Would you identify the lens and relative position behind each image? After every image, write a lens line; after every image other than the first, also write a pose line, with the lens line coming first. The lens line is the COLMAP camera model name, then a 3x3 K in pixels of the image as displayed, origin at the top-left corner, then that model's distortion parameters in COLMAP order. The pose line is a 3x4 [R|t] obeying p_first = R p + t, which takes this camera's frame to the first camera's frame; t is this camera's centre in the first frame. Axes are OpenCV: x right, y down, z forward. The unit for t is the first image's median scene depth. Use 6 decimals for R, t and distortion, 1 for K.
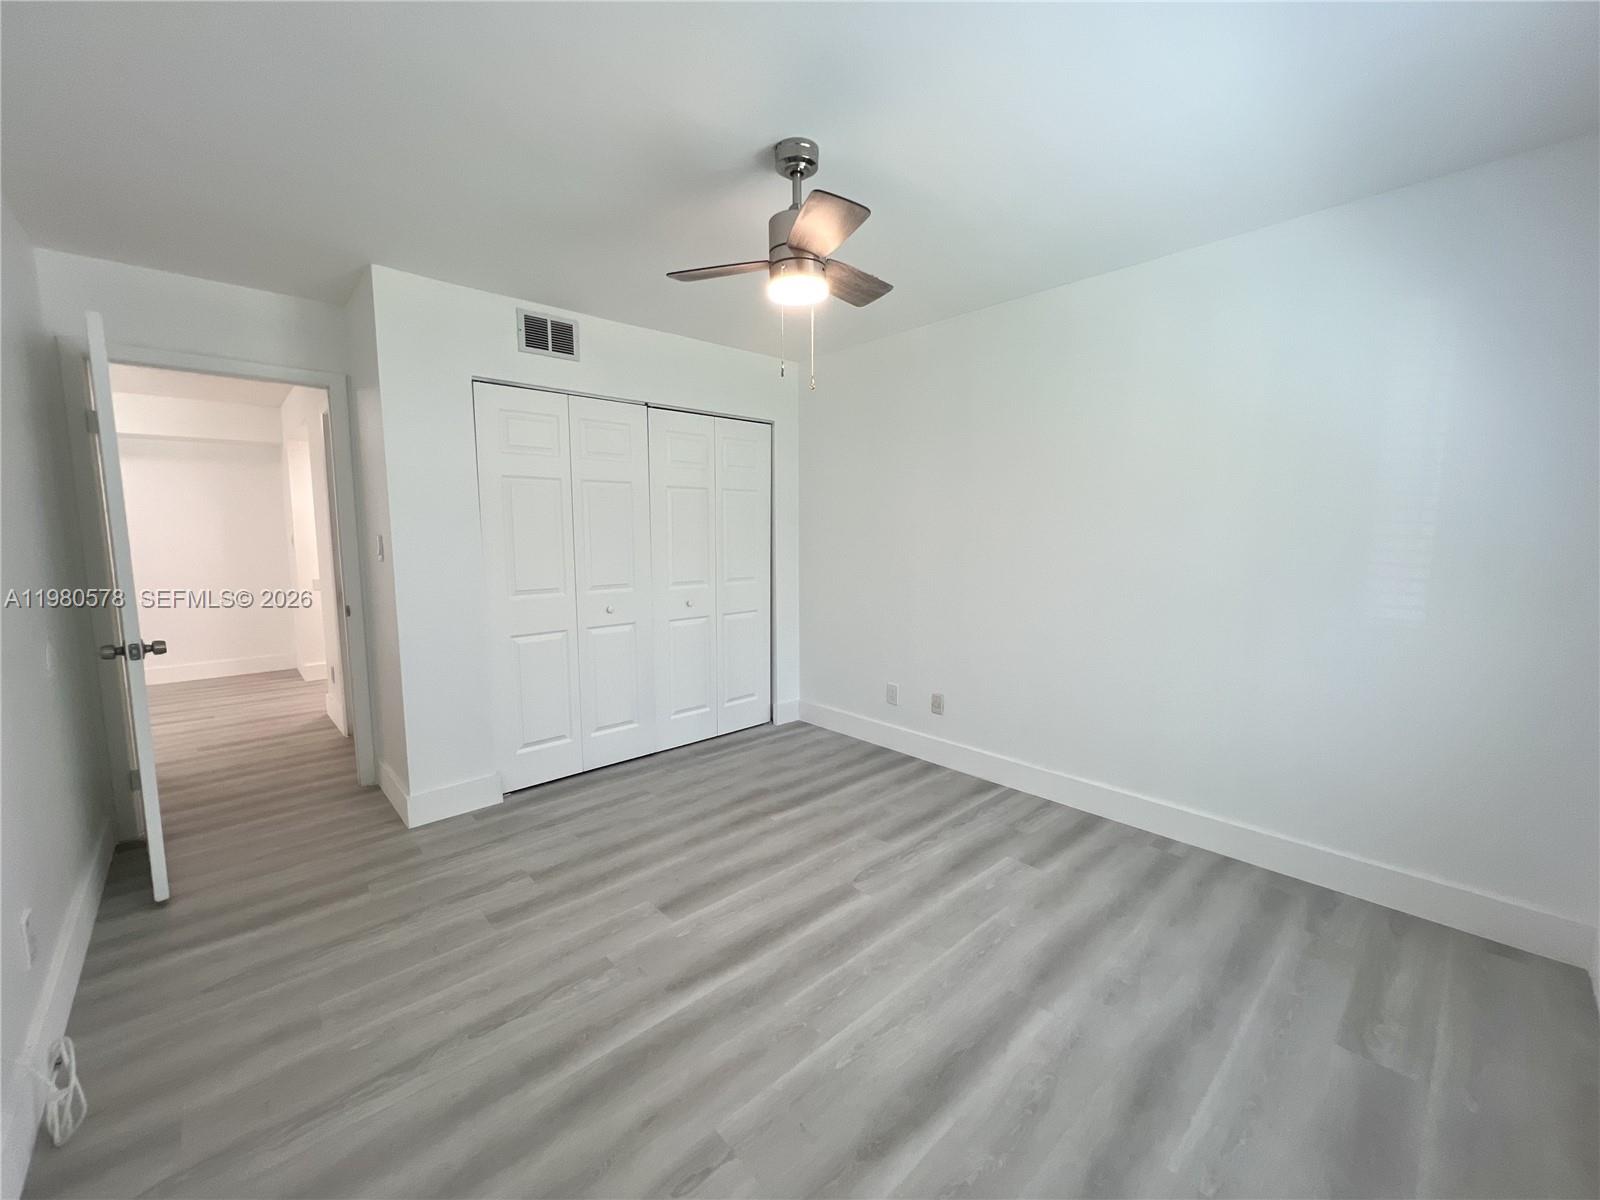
lens RADIAL K [[640.2, 0, 821.8], [0, 640.2, 600.9], [0, 0, 1]] dist [-0.003937, 0.001597]
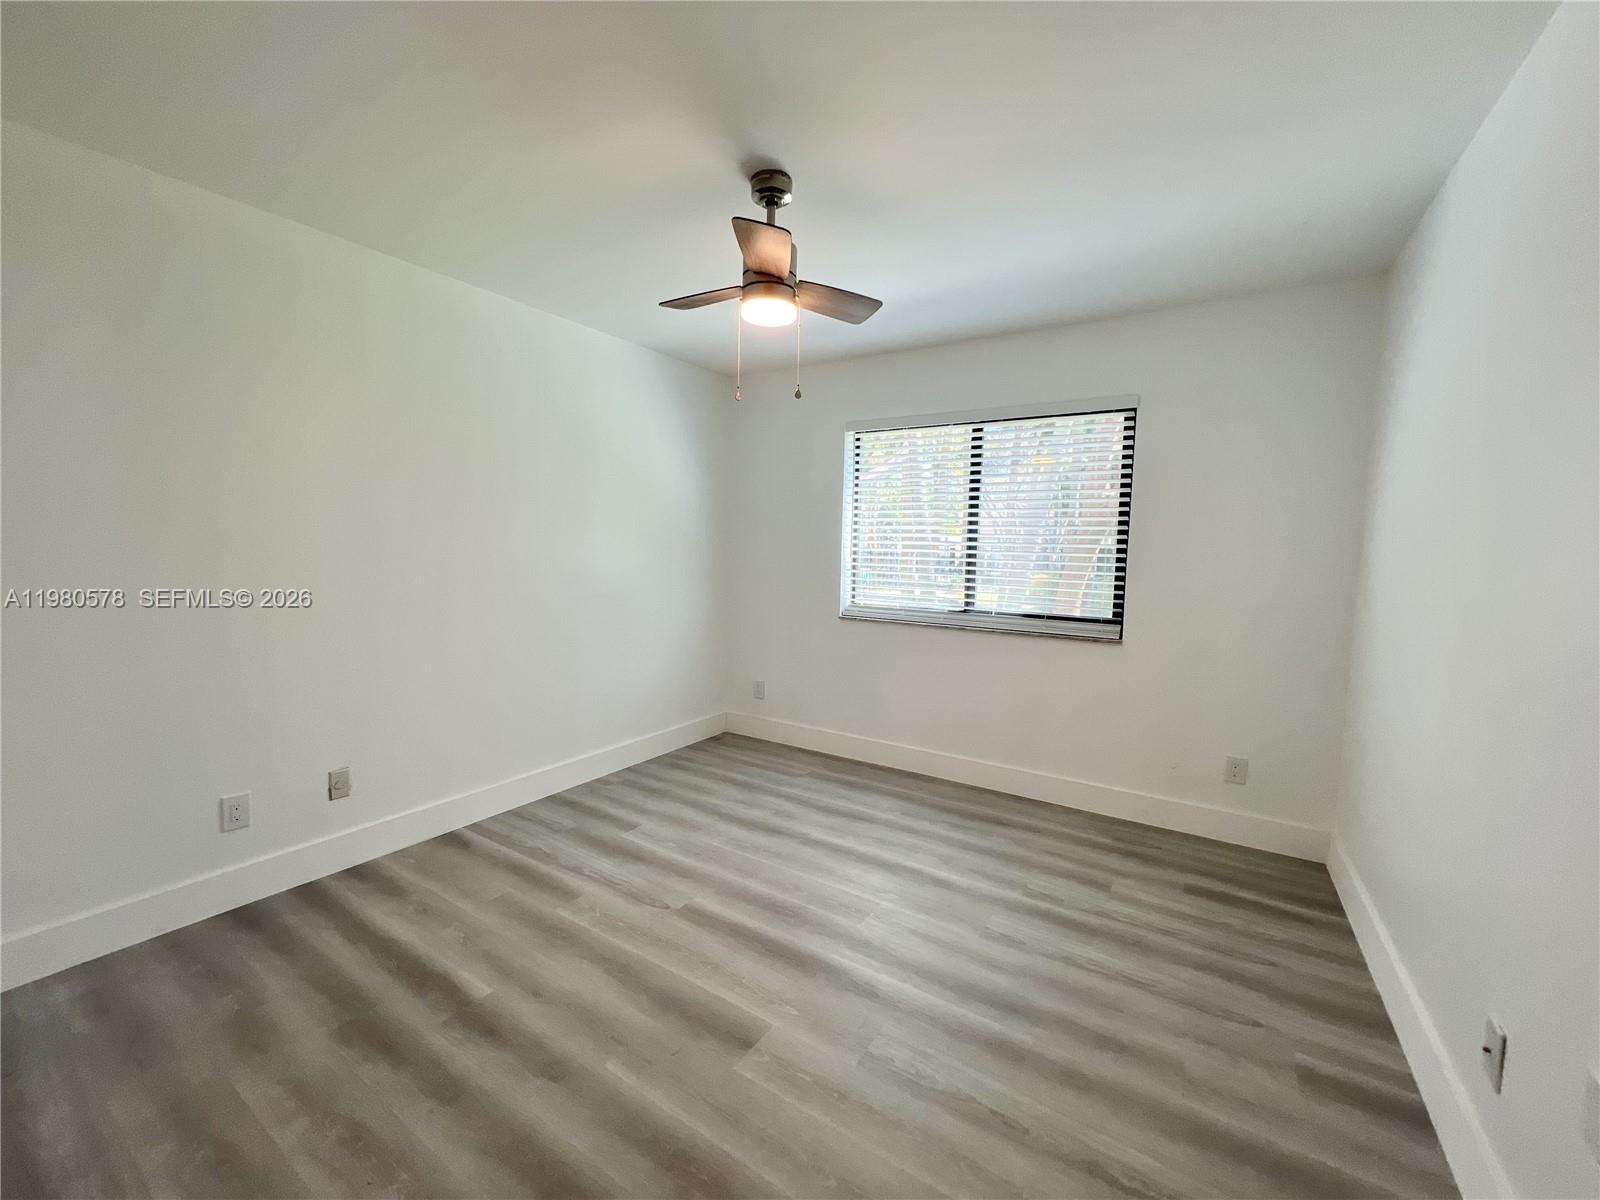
lens RADIAL K [[640.2, 0, 799.9], [0, 640.2, 599.0], [0, 0, 1]] dist [-0.003937, 0.001597]
pose [[-0.225365, -0.080484, 0.970944, -0.773367], [0.095264, 0.989986, 0.104175, -0.077661], [-0.969606, 0.115974, -0.215441, 0.865759]]
